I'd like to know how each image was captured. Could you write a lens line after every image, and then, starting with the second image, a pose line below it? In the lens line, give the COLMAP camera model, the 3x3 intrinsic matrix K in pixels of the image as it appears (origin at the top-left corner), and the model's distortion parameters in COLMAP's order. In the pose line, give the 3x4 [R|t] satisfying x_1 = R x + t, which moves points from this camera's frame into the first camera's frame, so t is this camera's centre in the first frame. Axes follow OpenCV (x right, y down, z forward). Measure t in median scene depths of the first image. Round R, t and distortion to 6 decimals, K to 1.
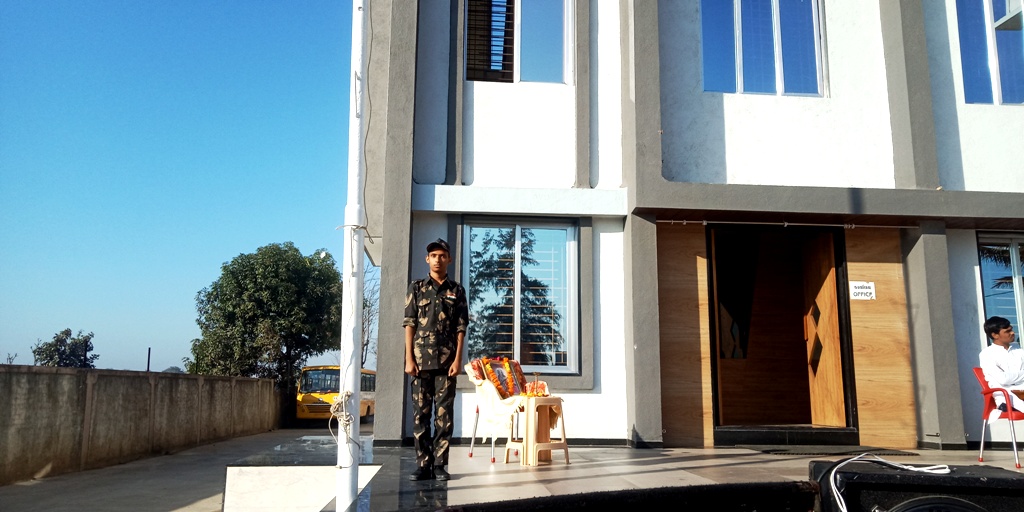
lens RADIAL K [[733.8, 0, 512.2], [0, 733.8, 257.3], [0, 0, 1]] dist [0.012582, 0.006305]
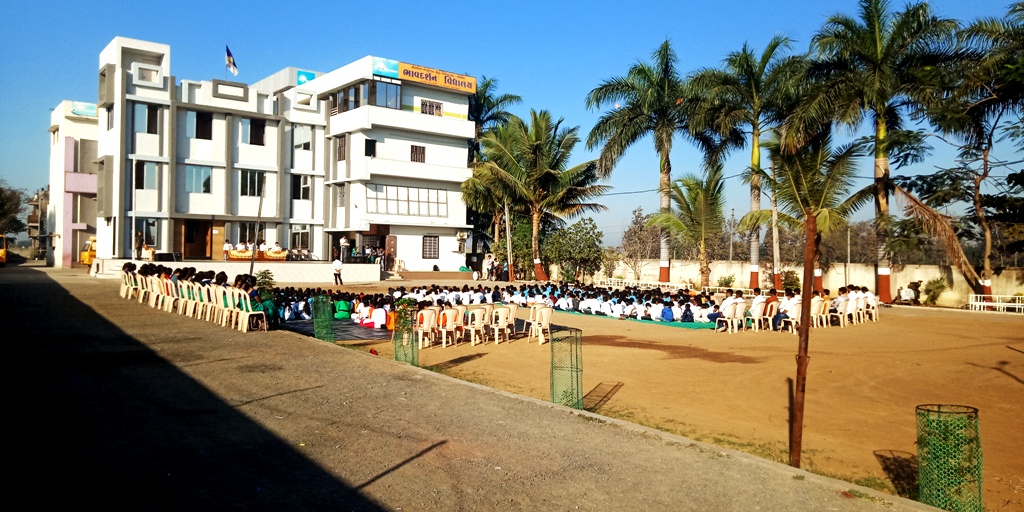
lens RADIAL K [[733.8, 0, 512.9], [0, 733.8, 254.7], [0, 0, 1]] dist [0.012582, 0.006305]
pose [[0.841666, 0.005167, 0.539973, -0.609367], [-0.103865, 0.982832, 0.152492, -0.851974], [-0.529915, -0.184432, 0.827753, -4.716911]]
